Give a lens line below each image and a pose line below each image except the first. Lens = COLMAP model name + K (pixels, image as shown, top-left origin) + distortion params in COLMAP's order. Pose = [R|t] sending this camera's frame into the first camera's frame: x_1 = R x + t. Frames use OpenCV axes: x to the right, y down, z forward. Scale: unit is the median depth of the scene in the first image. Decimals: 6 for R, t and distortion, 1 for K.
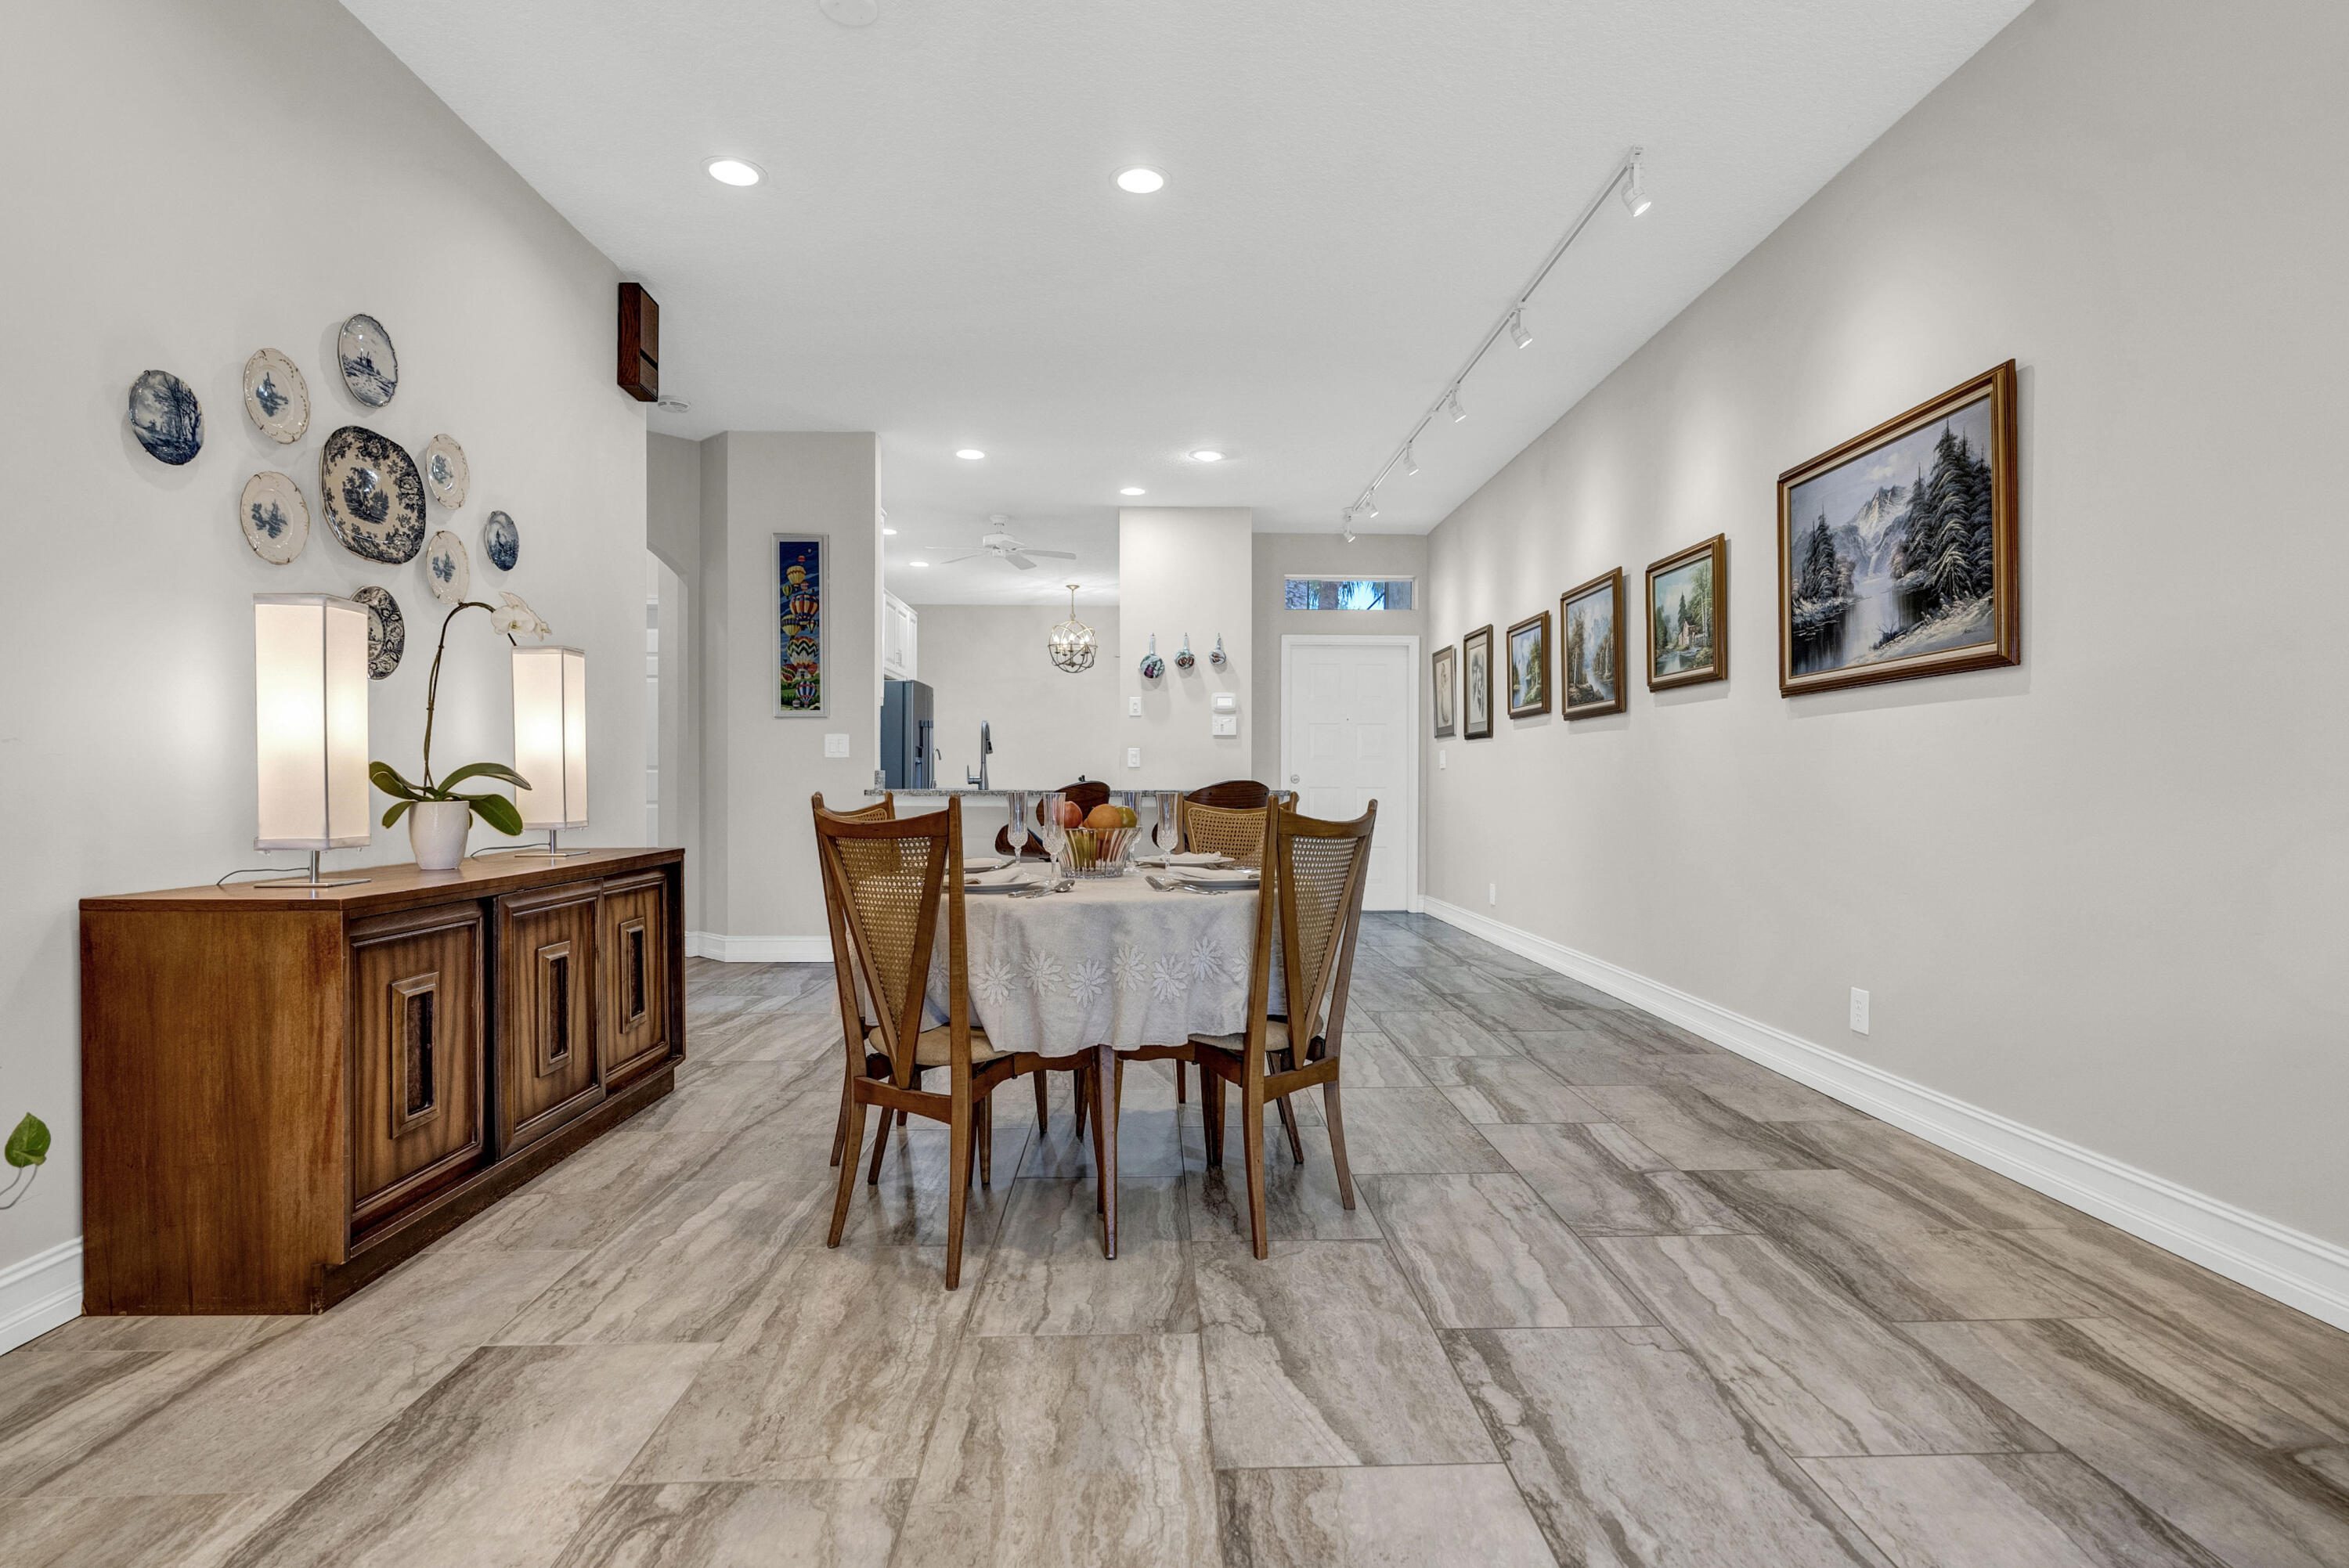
lens RADIAL K [[1194.4, 0, 1188.2], [0, 1194.4, 779.2], [0, 0, 1]] dist [-0.010261, 0.004950]
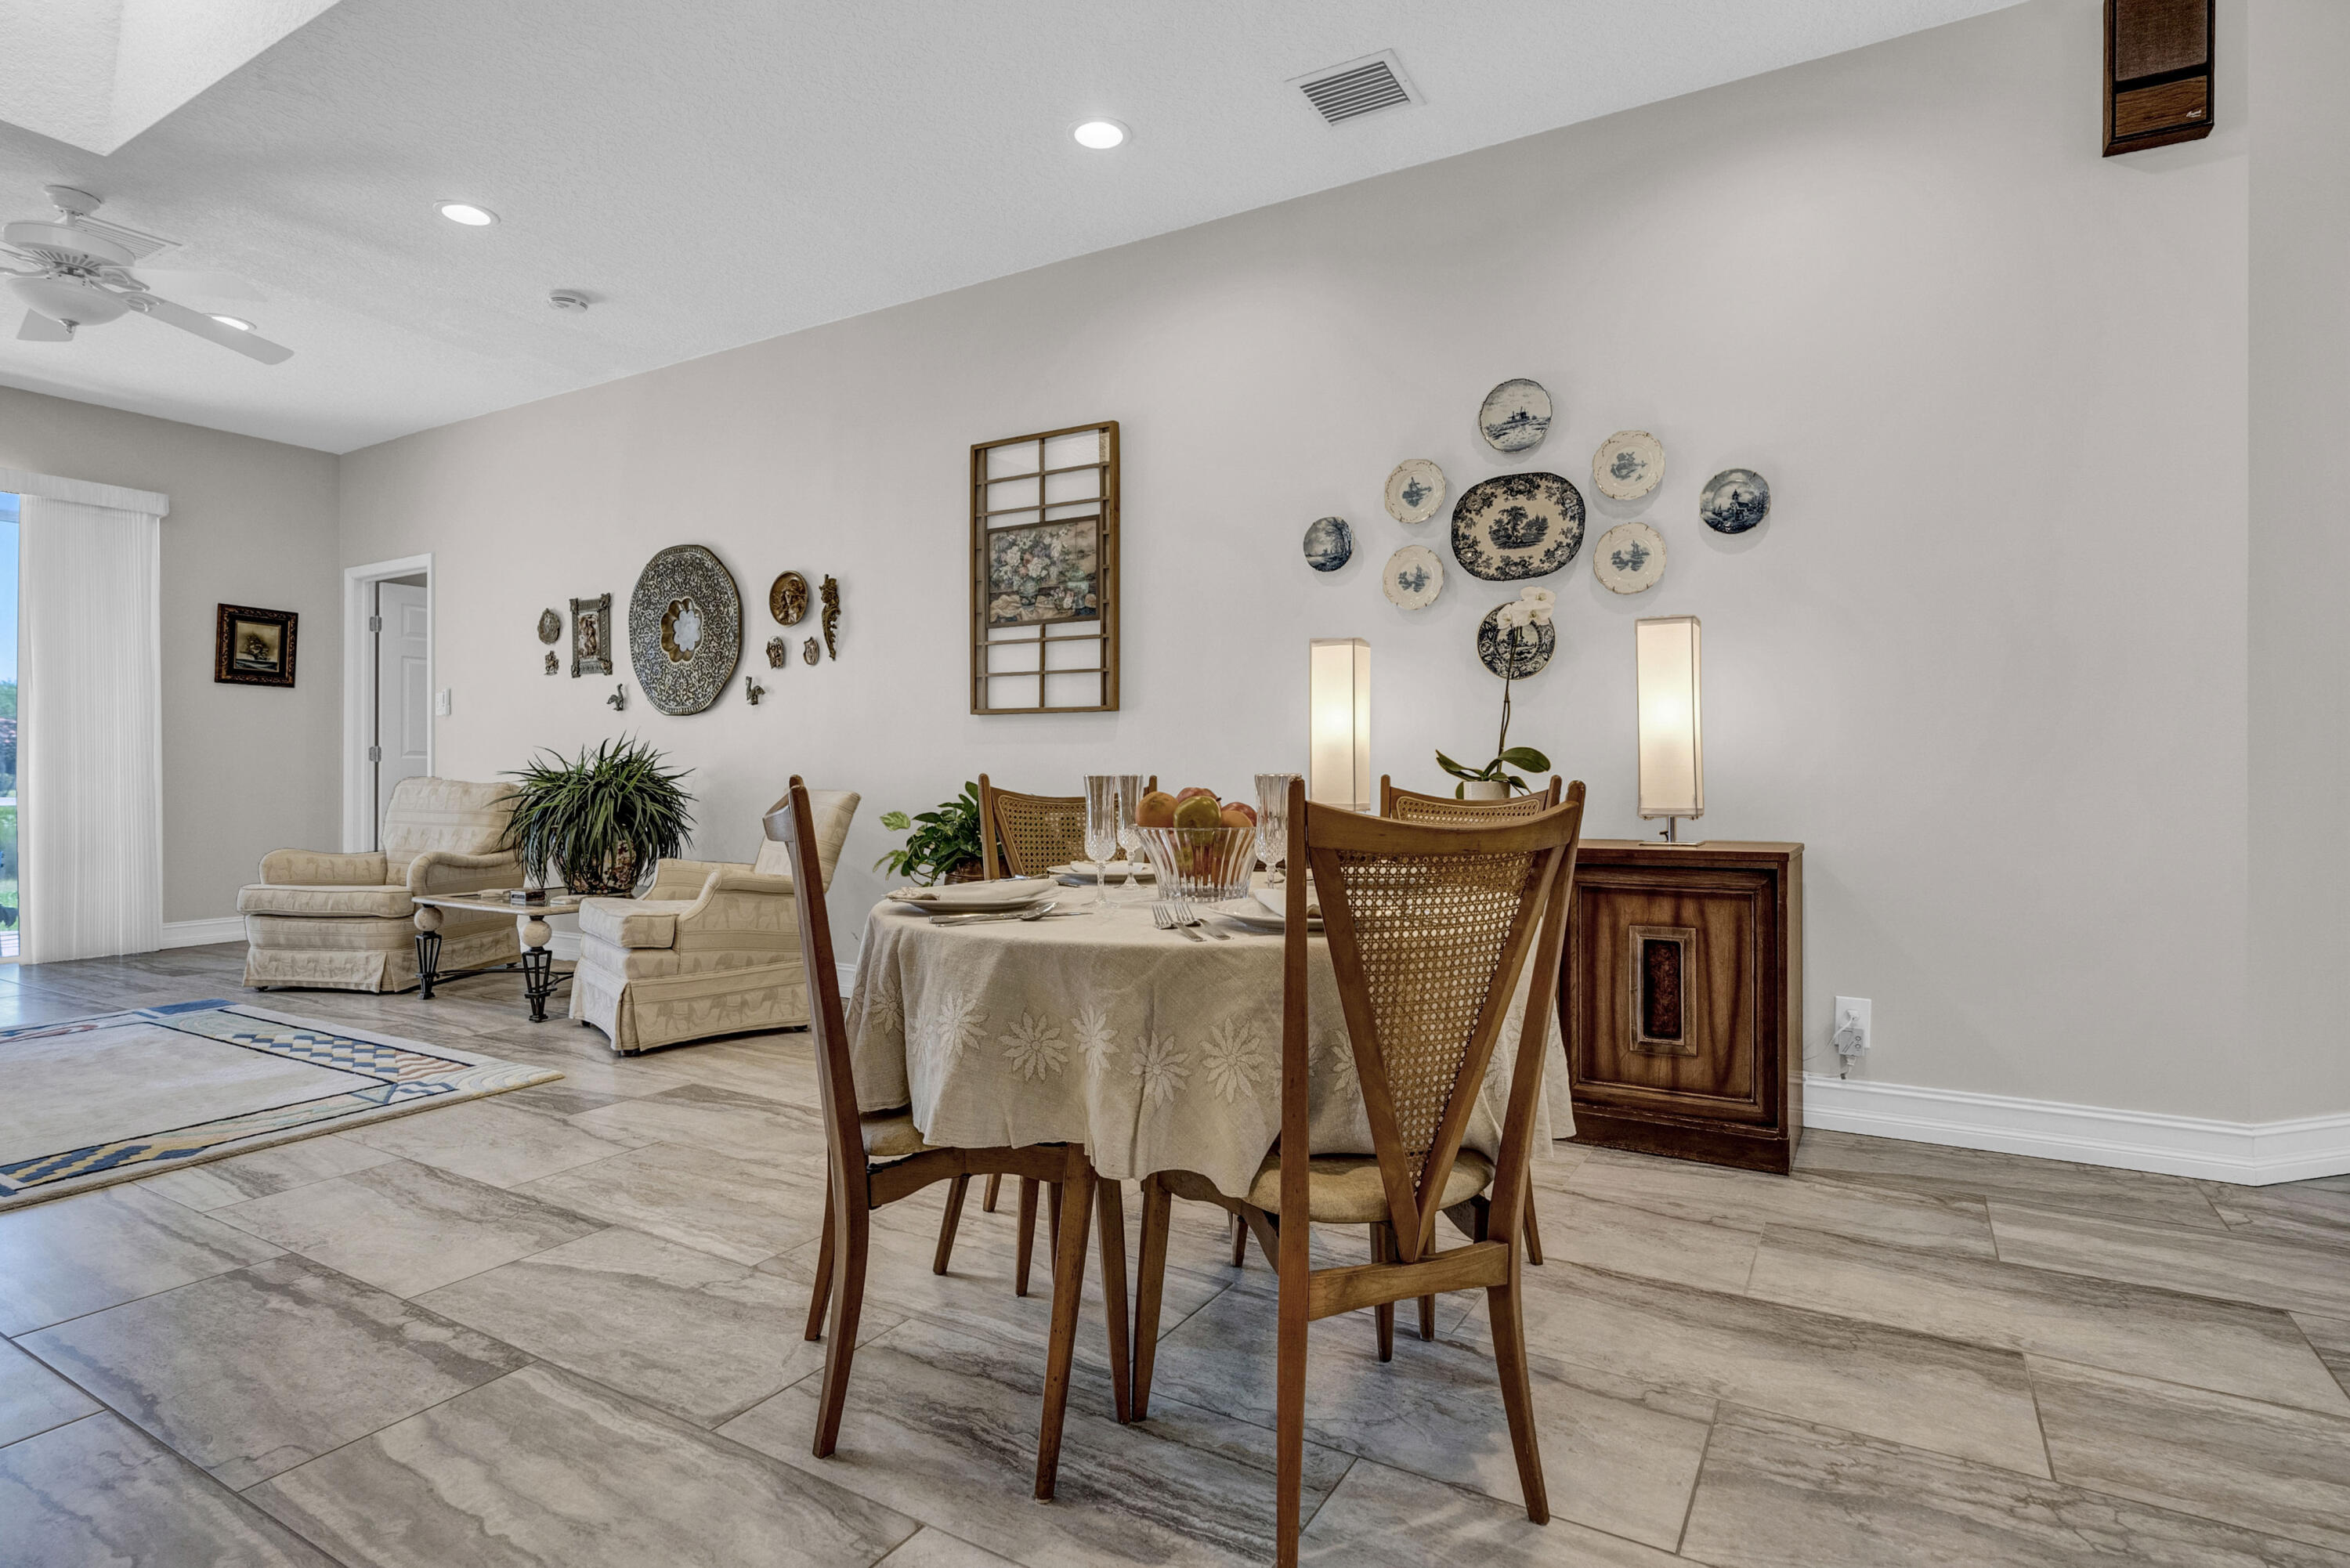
lens RADIAL K [[1195.0, 0, 1197.8], [0, 1195.0, 773.4], [0, 0, 1]] dist [-0.010261, 0.004950]
pose [[-0.537307, 0.001919, -0.843385, 0.469414], [0.002951, 0.999996, 0.000395, 0.008727], [0.843382, -0.002277, -0.537310, 1.279214]]
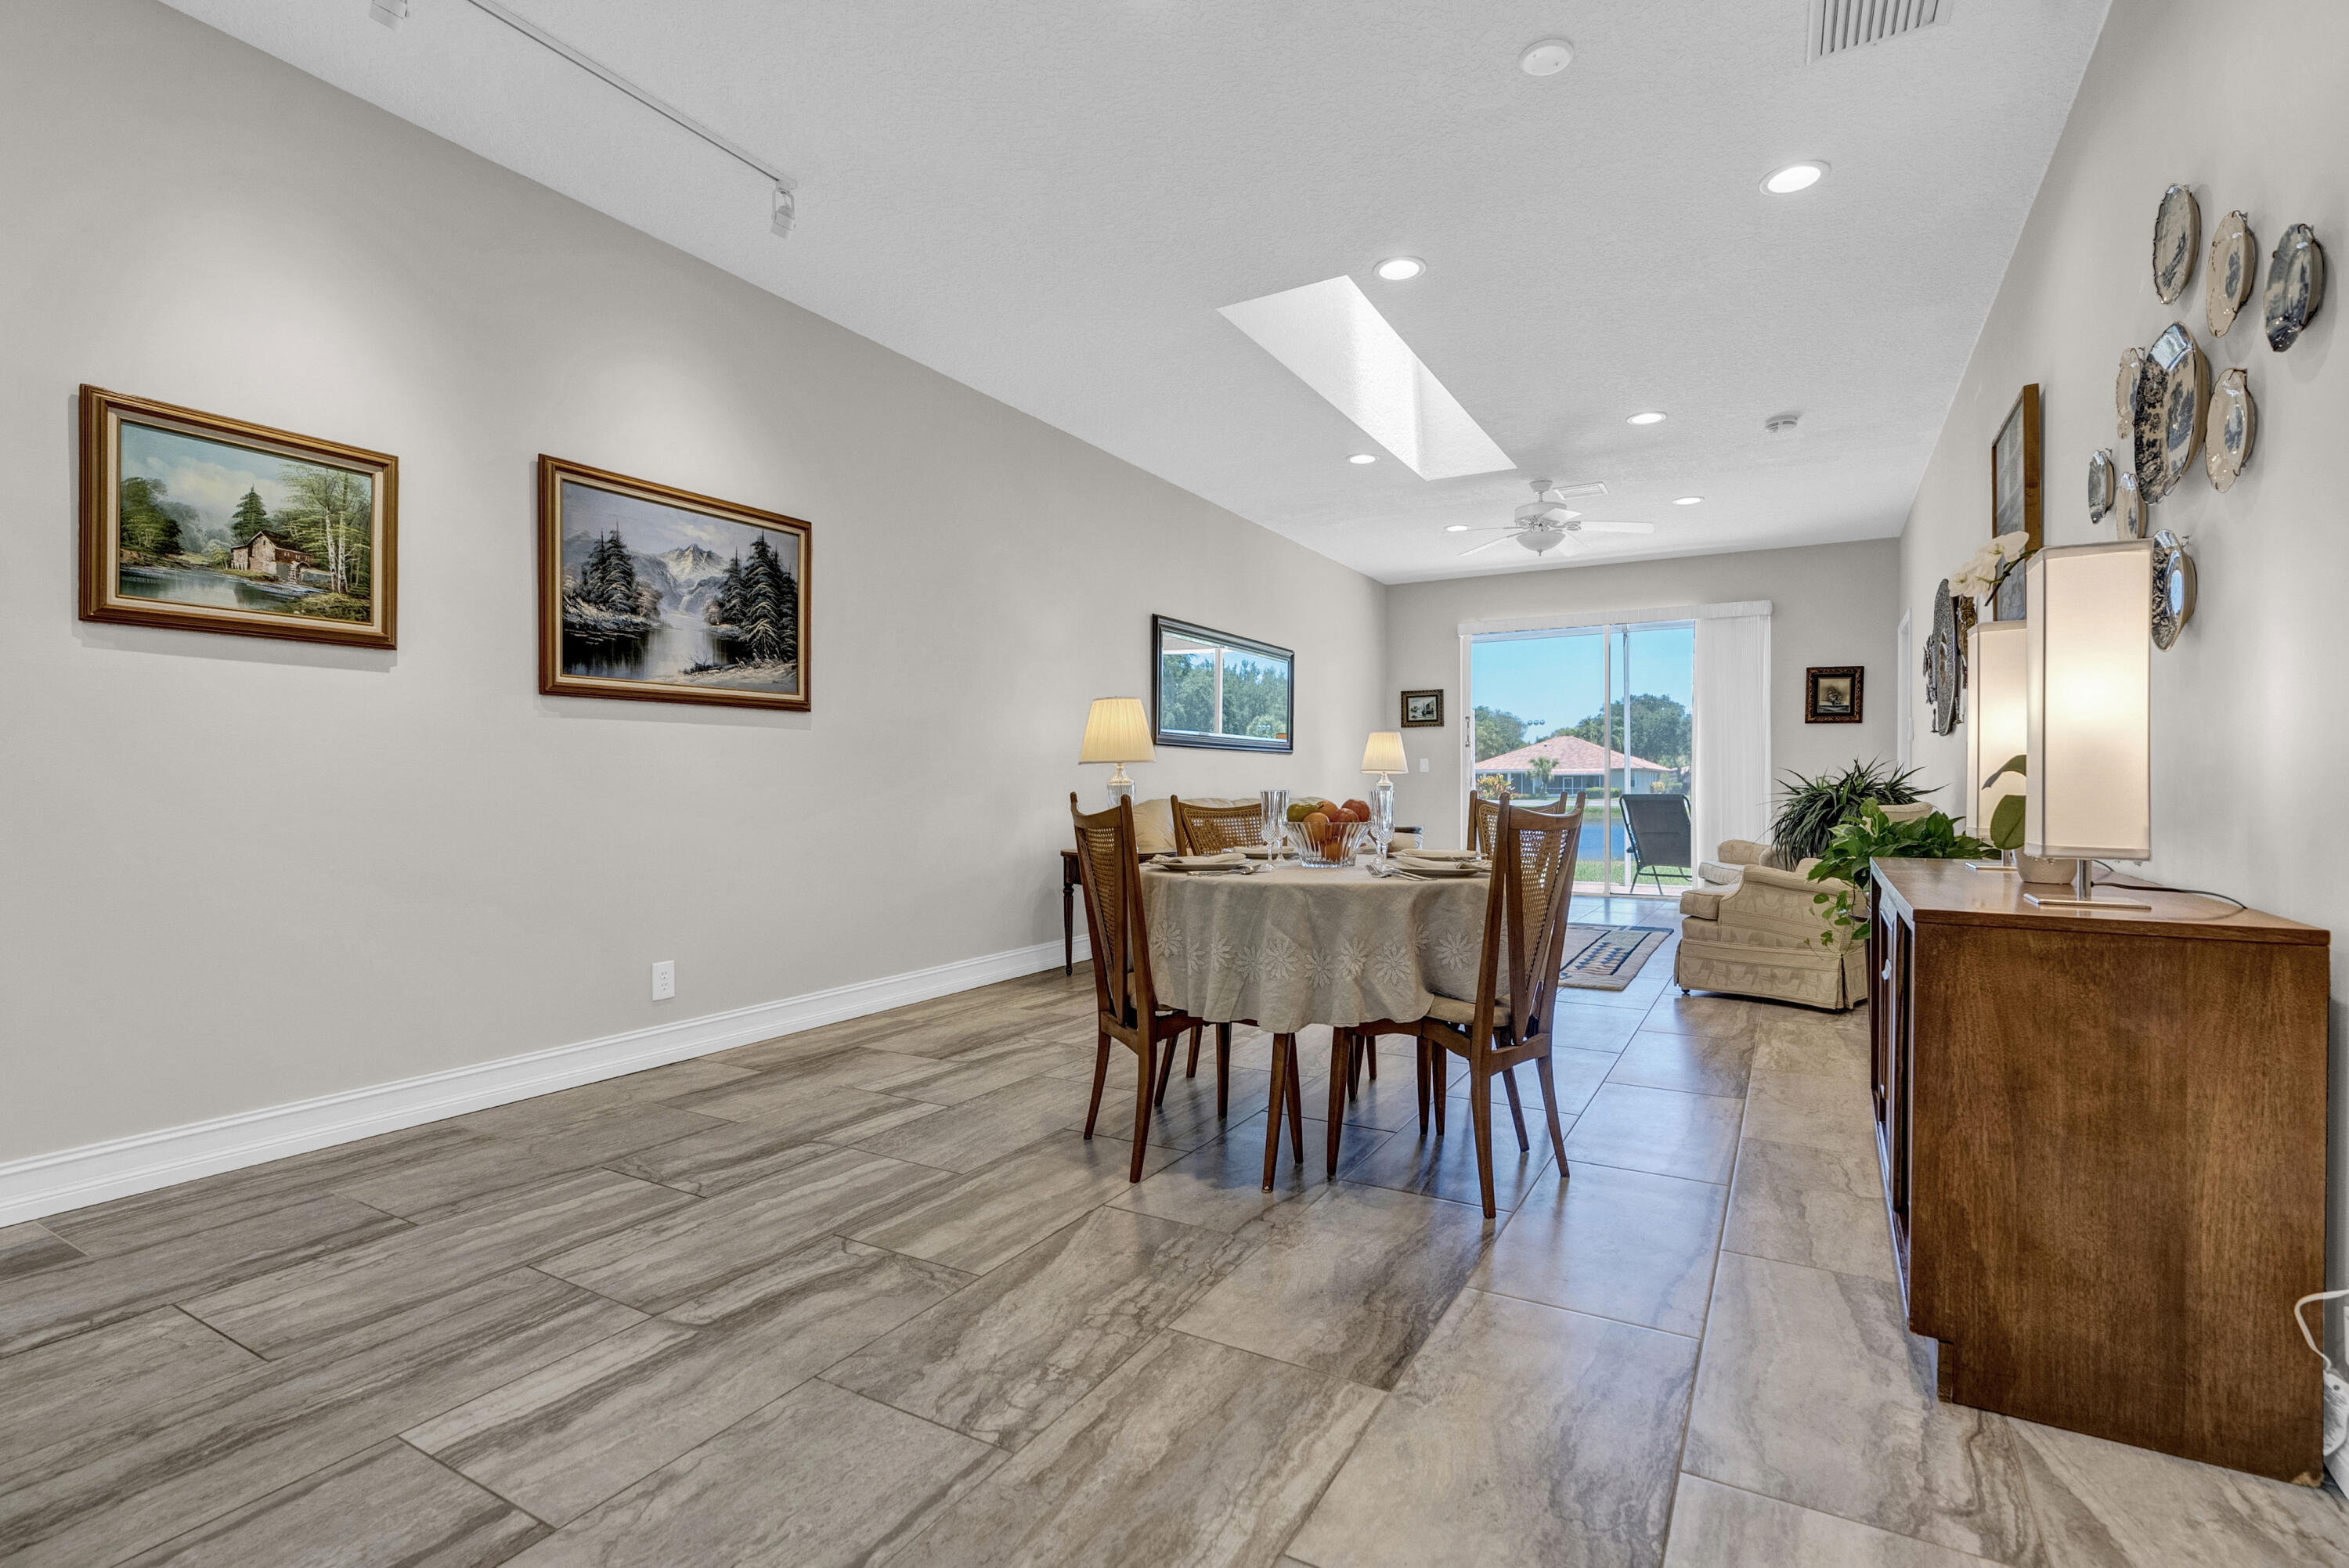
lens RADIAL K [[1077.4, 0, 1172.6], [0, 1077.4, 792.5], [0, 0, 1]] dist [-0.007299, 0.003998]
pose [[-0.843953, -0.002117, 0.536412, -0.472156], [-0.000478, 0.999995, 0.003195, 0.008760], [-0.536416, 0.002440, -0.843950, 1.817366]]
